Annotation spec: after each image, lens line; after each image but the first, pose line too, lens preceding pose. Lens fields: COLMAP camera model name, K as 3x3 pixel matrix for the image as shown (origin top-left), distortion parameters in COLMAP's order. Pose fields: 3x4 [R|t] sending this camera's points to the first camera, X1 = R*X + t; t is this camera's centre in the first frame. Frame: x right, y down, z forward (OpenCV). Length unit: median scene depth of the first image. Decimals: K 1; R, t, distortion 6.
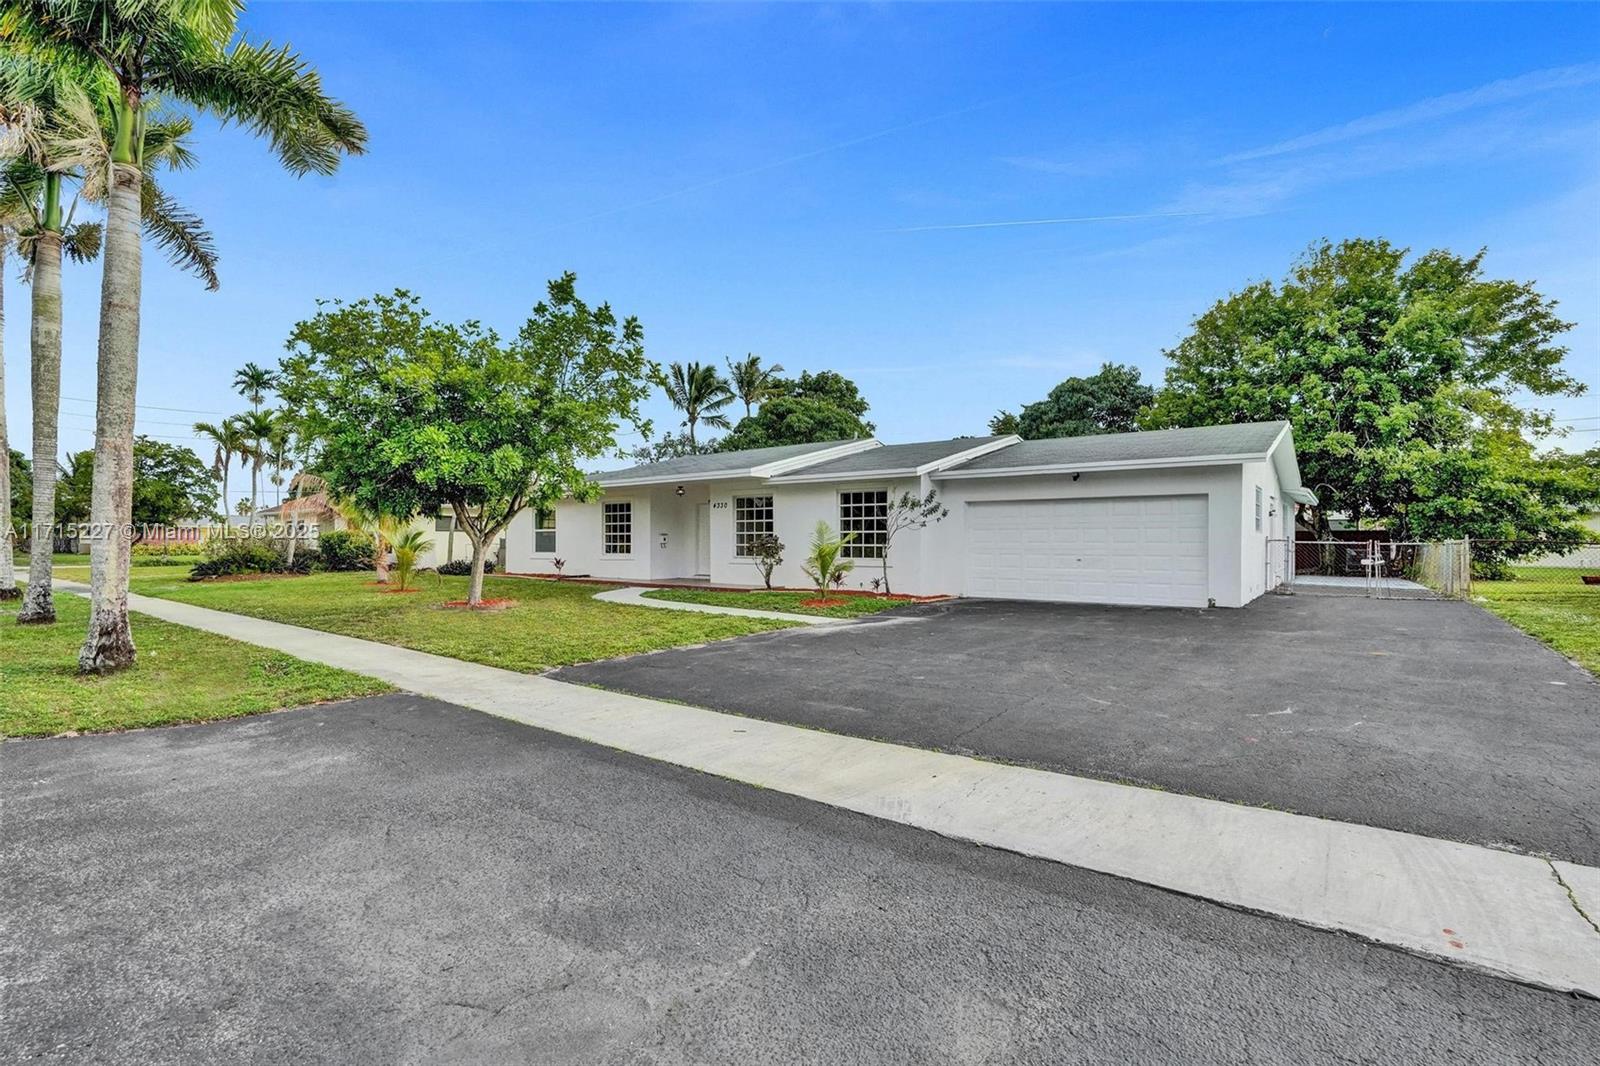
lens RADIAL K [[750.6, 0, 805.8], [0, 750.6, 542.6], [0, 0, 1]] dist [-0.038732, 0.000047]
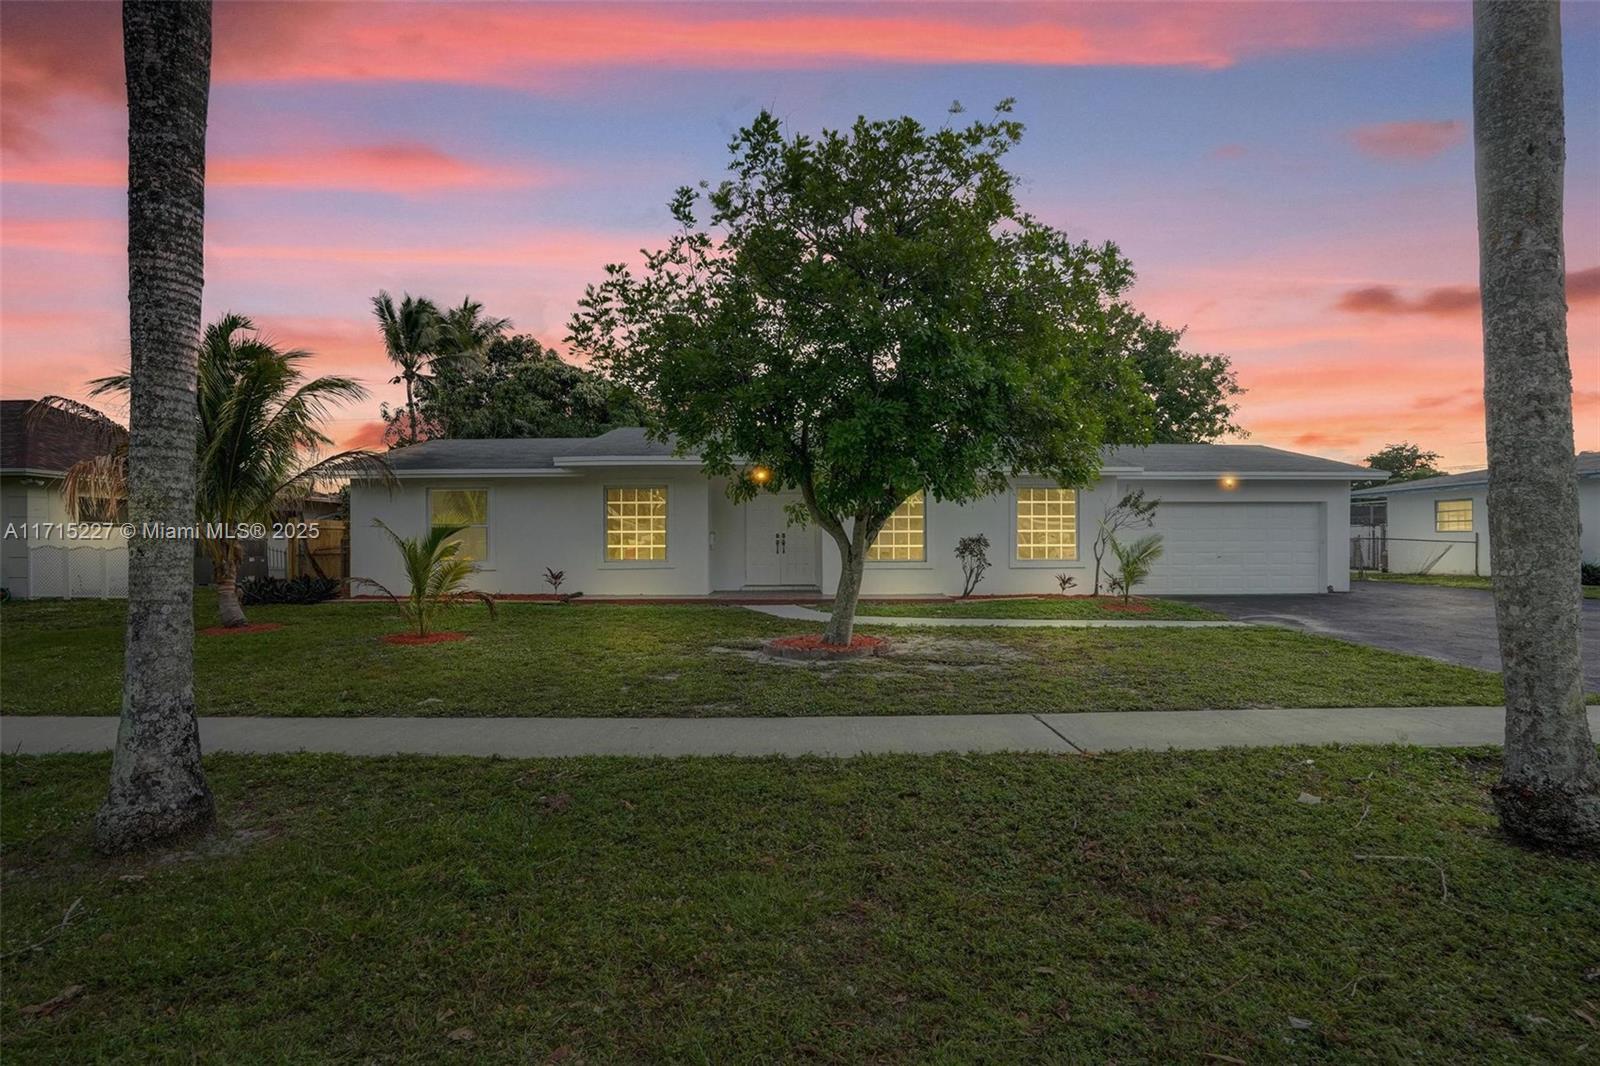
lens RADIAL K [[750.6, 0, 802.9], [0, 750.6, 537.3], [0, 0, 1]] dist [-0.038732, 0.000047]
pose [[0.797531, -0.003109, 0.603270, -0.553933], [0.005180, 0.999985, -0.001695, -0.005421], [-0.603256, 0.004477, 0.797535, 0.333270]]
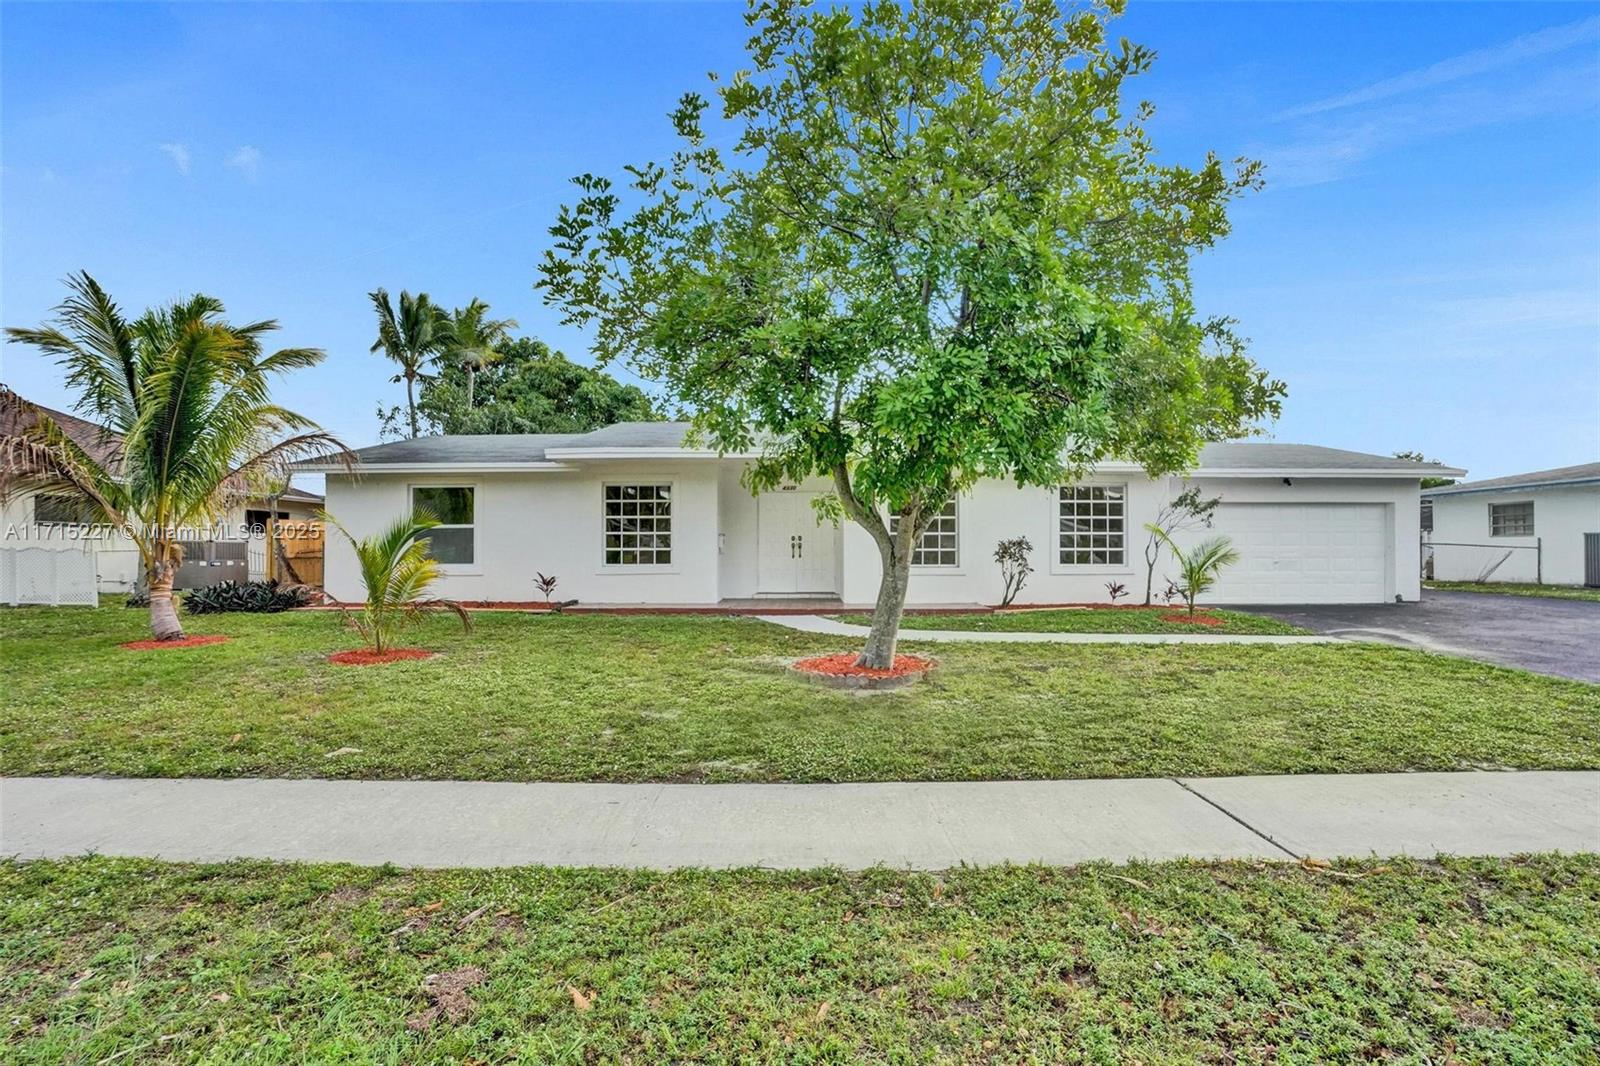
lens RADIAL K [[750.6, 0, 806.8], [0, 750.6, 548.6], [0, 0, 1]] dist [-0.038732, 0.000047]
pose [[0.800982, -0.005487, 0.598664, -0.516302], [0.002361, 0.999979, 0.006006, -0.002426], [-0.598684, -0.003397, 0.800978, 0.400384]]
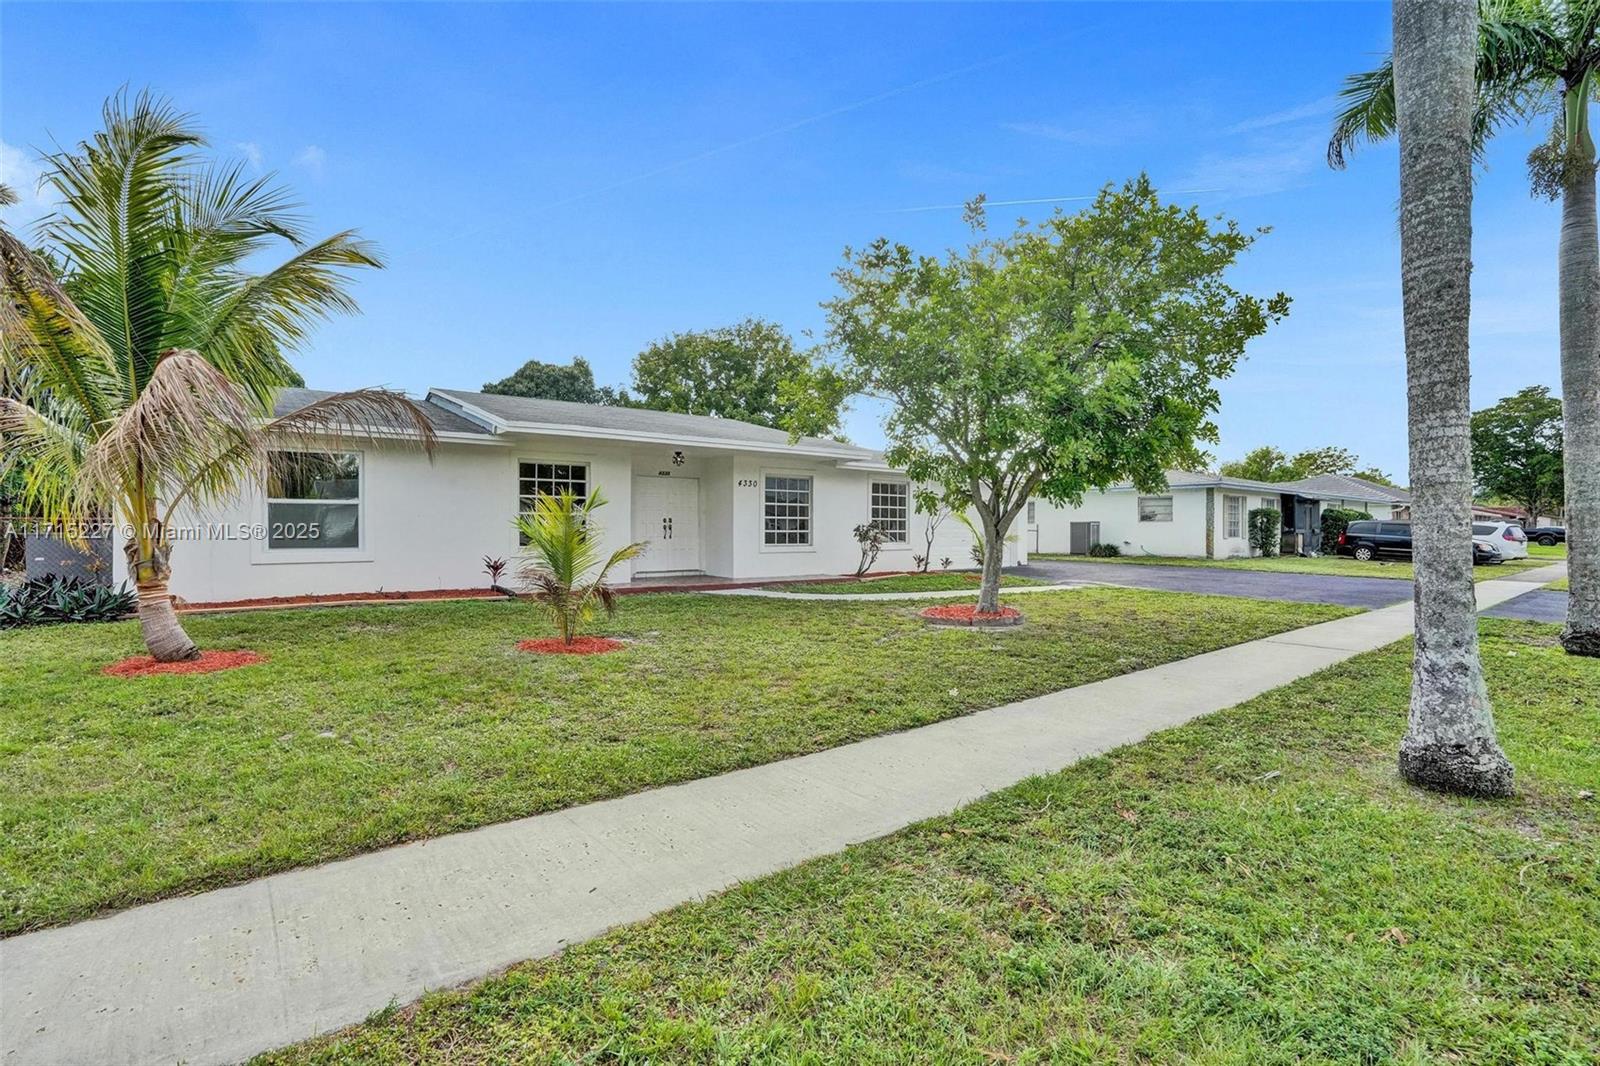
lens RADIAL K [[750.6, 0, 806.2], [0, 750.6, 530.9], [0, 0, 1]] dist [-0.038732, 0.000047]
pose [[0.238789, -0.004834, 0.971060, -0.967434], [-0.005935, 0.999962, 0.006437, -0.003635], [-0.971053, -0.007301, 0.238751, 0.800529]]
